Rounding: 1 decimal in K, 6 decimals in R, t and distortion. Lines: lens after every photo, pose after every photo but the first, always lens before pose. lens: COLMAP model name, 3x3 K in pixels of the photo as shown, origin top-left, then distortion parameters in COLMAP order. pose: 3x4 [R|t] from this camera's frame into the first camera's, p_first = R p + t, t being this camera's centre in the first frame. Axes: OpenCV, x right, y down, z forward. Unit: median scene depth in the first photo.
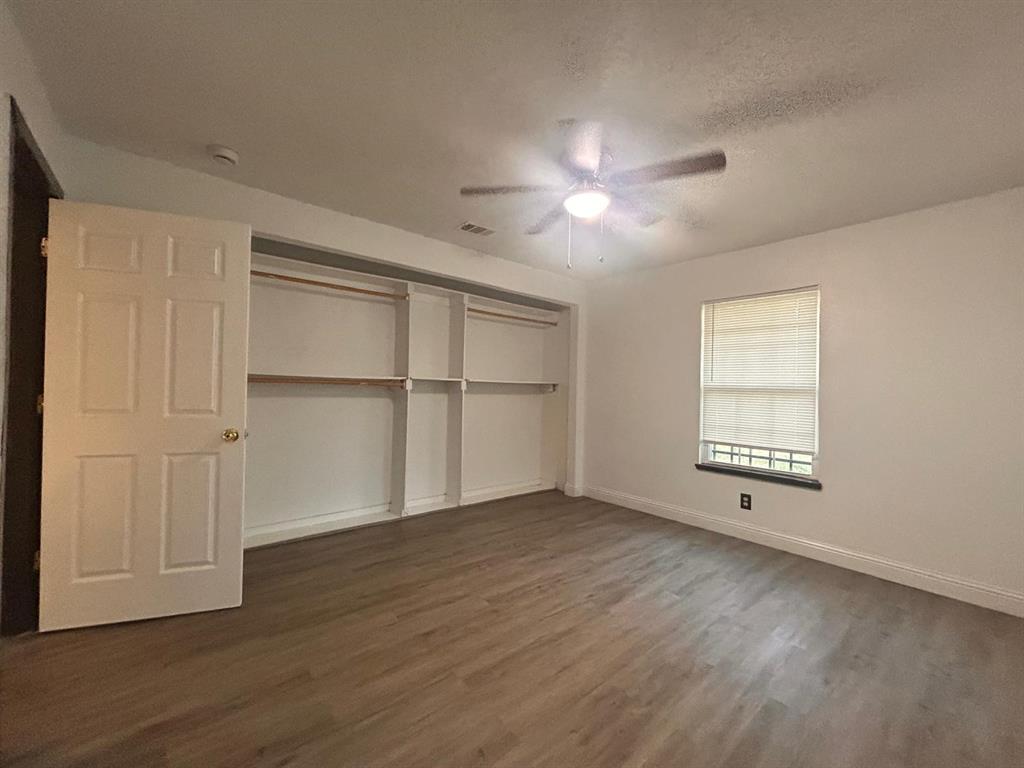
lens RADIAL K [[420.6, 0, 512.6], [0, 420.6, 380.7], [0, 0, 1]] dist [0.012223, 0.000246]
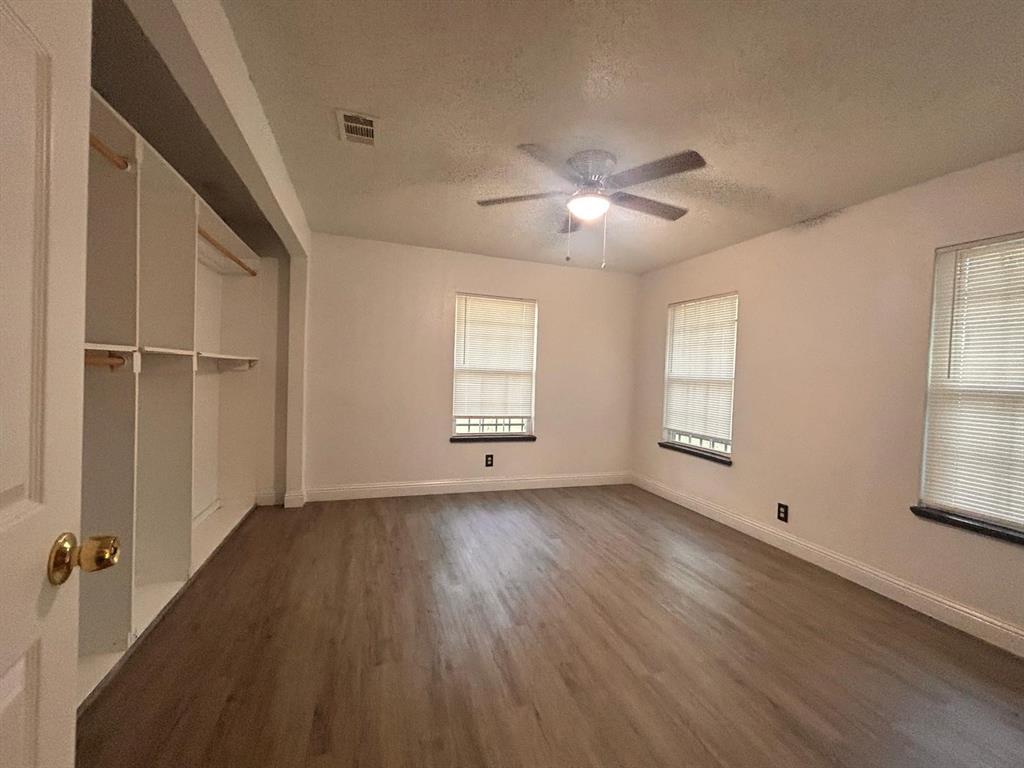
lens RADIAL K [[420.6, 0, 510.1], [0, 420.6, 383.7], [0, 0, 1]] dist [0.012223, 0.000246]
pose [[0.366969, -0.031721, 0.929692, -0.583694], [-0.042377, 0.997811, 0.050772, -0.009801], [-0.929268, -0.058029, 0.364821, 0.498263]]
